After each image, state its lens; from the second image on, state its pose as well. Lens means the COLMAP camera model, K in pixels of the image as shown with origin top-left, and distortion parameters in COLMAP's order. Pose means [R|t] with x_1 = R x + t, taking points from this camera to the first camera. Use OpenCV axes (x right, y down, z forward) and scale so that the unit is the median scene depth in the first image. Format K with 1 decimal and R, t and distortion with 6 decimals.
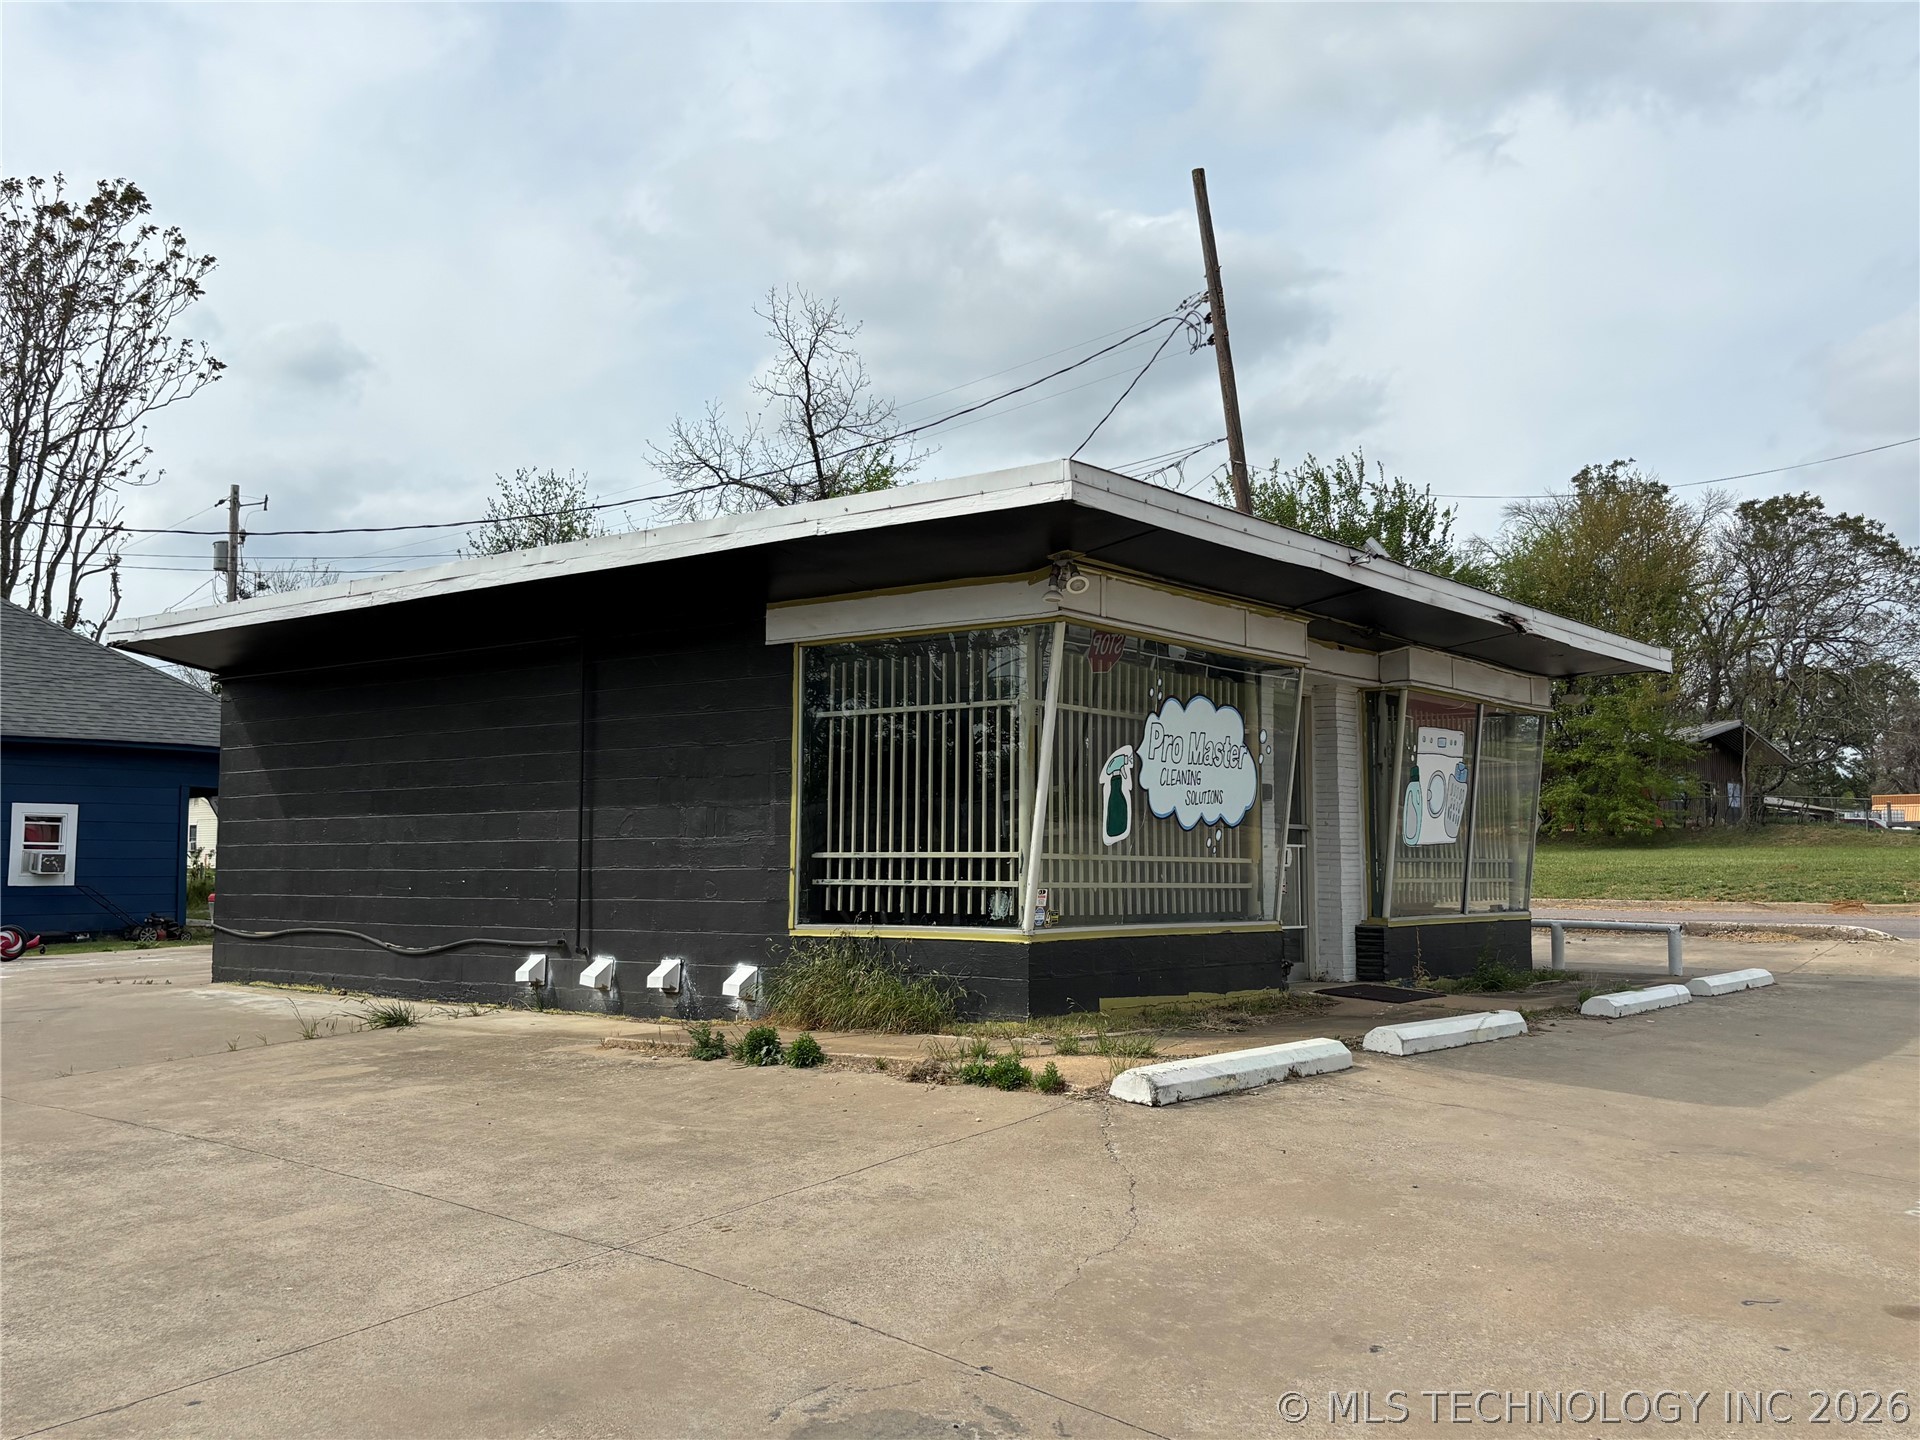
lens RADIAL K [[1732.5, 0, 994.7], [0, 1732.5, 720.8], [0, 0, 1]] dist [0.070205, -0.006749]
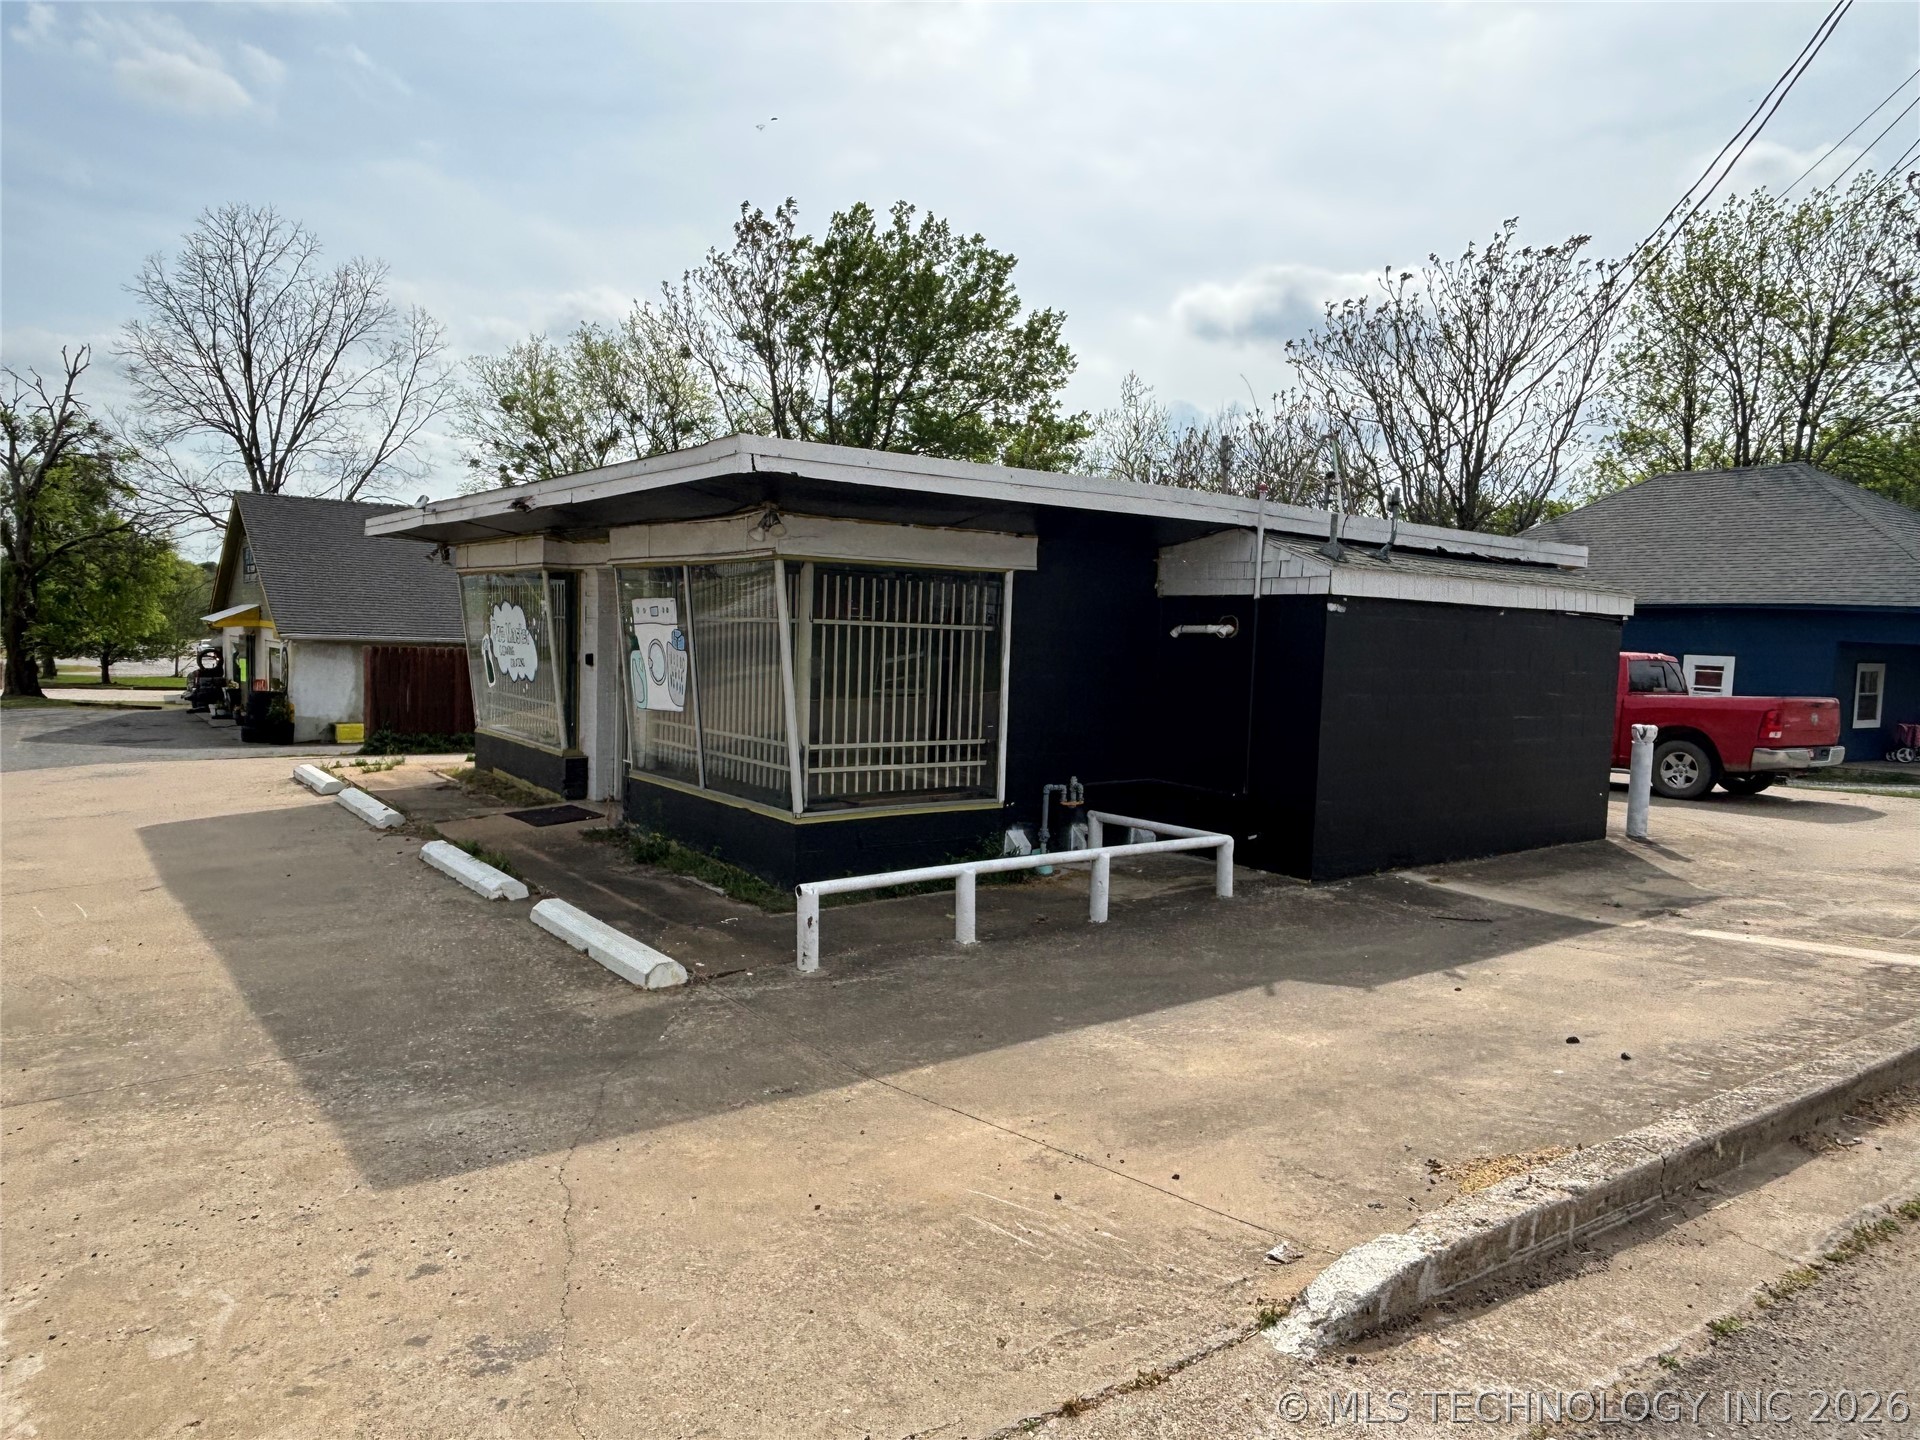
lens RADIAL K [[1236.7, 0, 948.4], [0, 1236.7, 723.5], [0, 0, 1]] dist [0.030701, -0.043569]
pose [[-0.261358, 0.059840, -0.963385, 1.097003], [0.046206, 0.997708, 0.049437, 0.059947], [0.964135, -0.031594, -0.263524, 1.628525]]
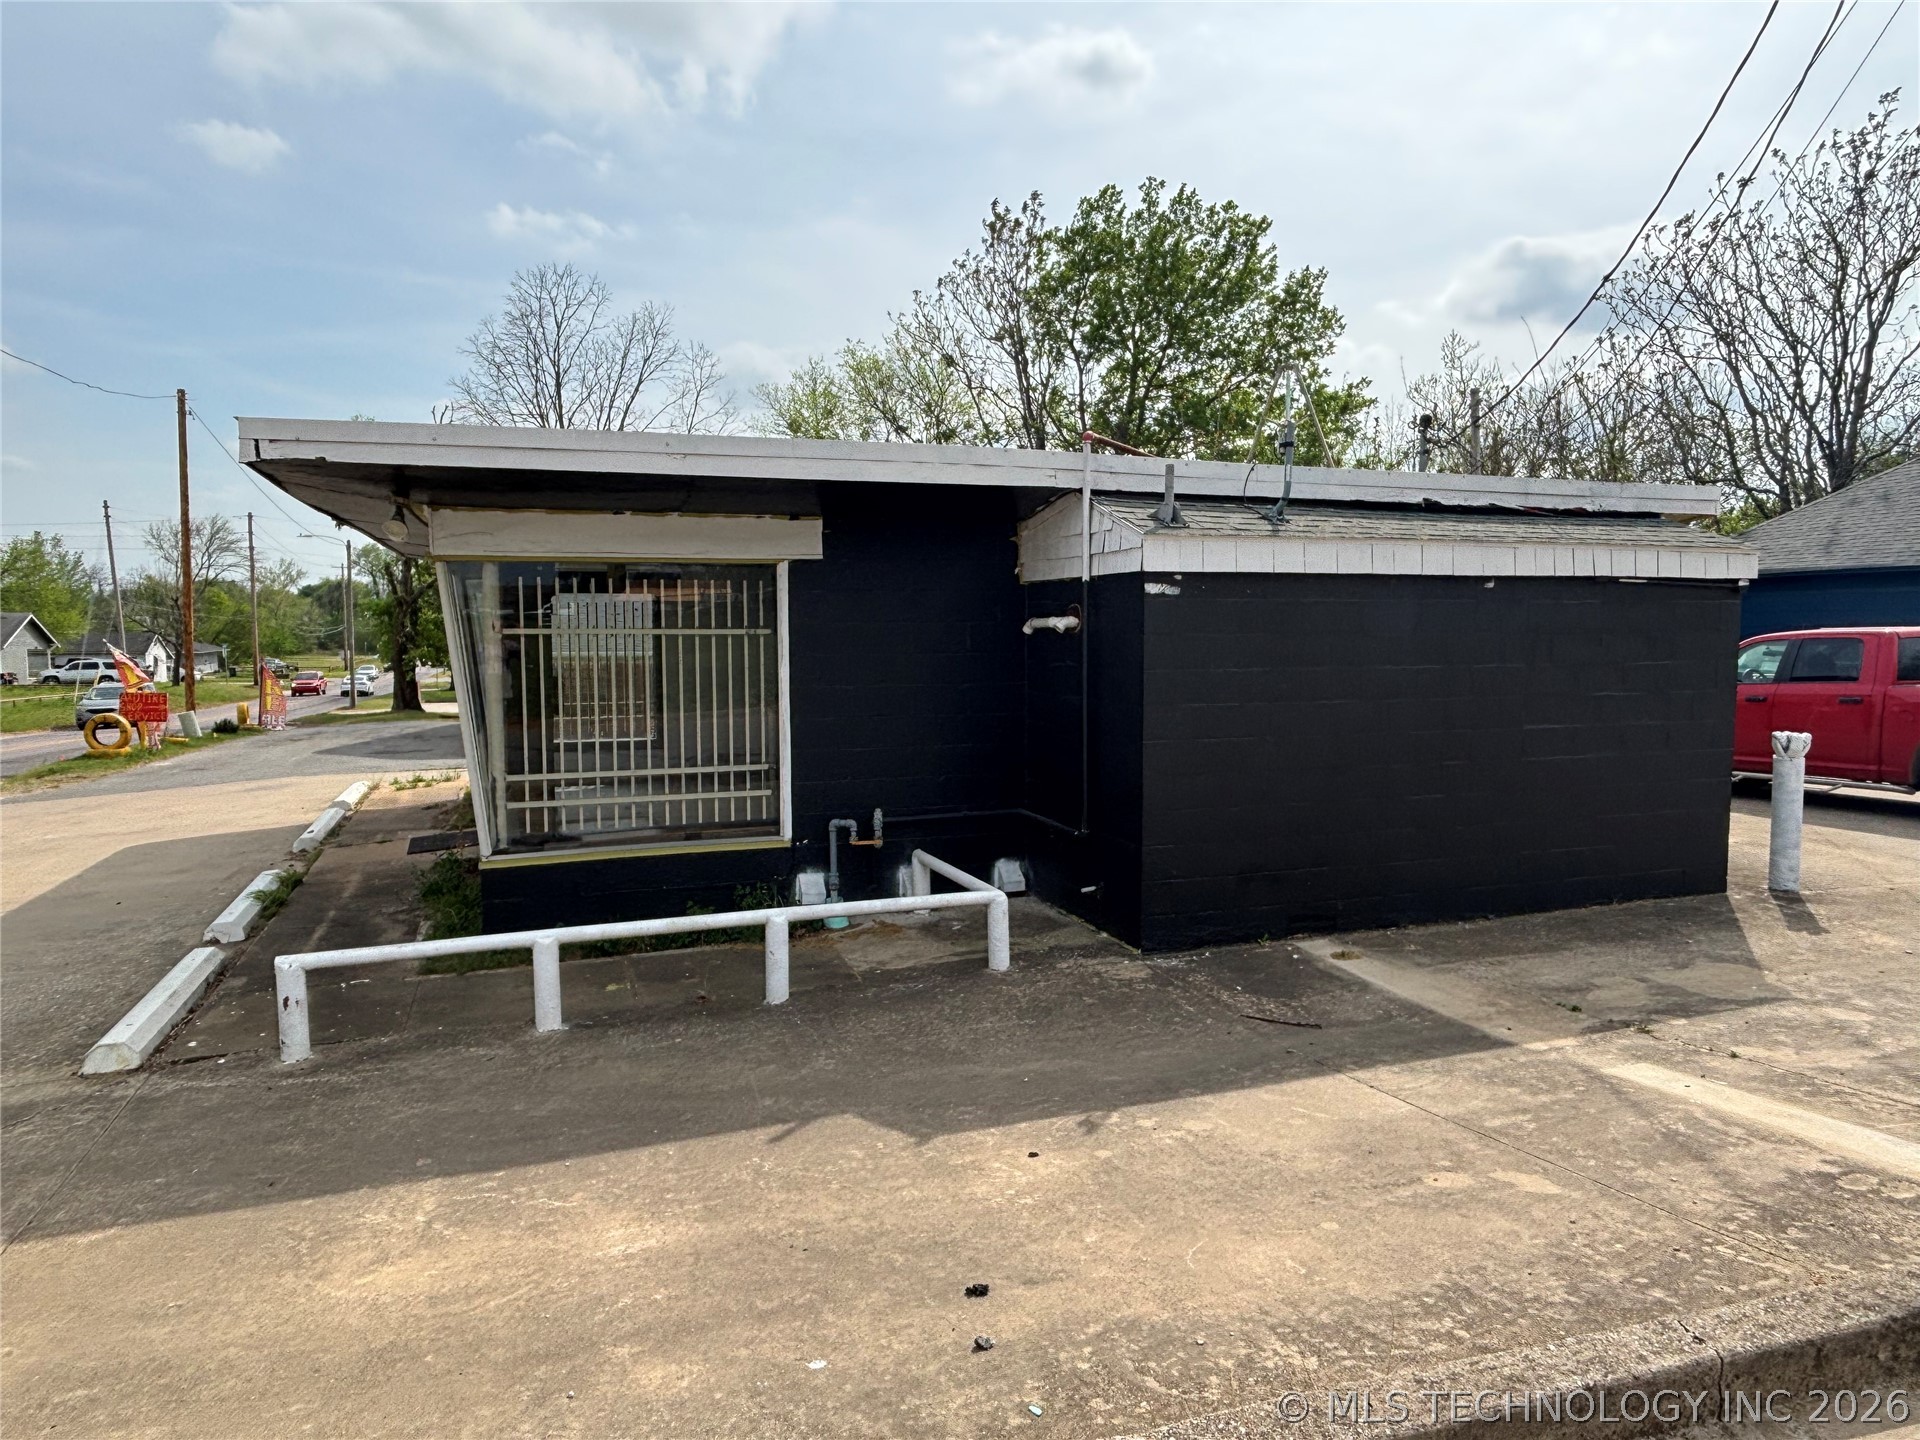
lens RADIAL K [[1218.3, 0, 960.0], [0, 1218.3, 720.0], [0, 0, 1]] dist [0.039770, -0.050207]
pose [[-0.528120, 0.064393, -0.846724, 0.811851], [0.072115, 0.996920, 0.030836, 0.074591], [0.846102, -0.044777, -0.531137, 1.889004]]
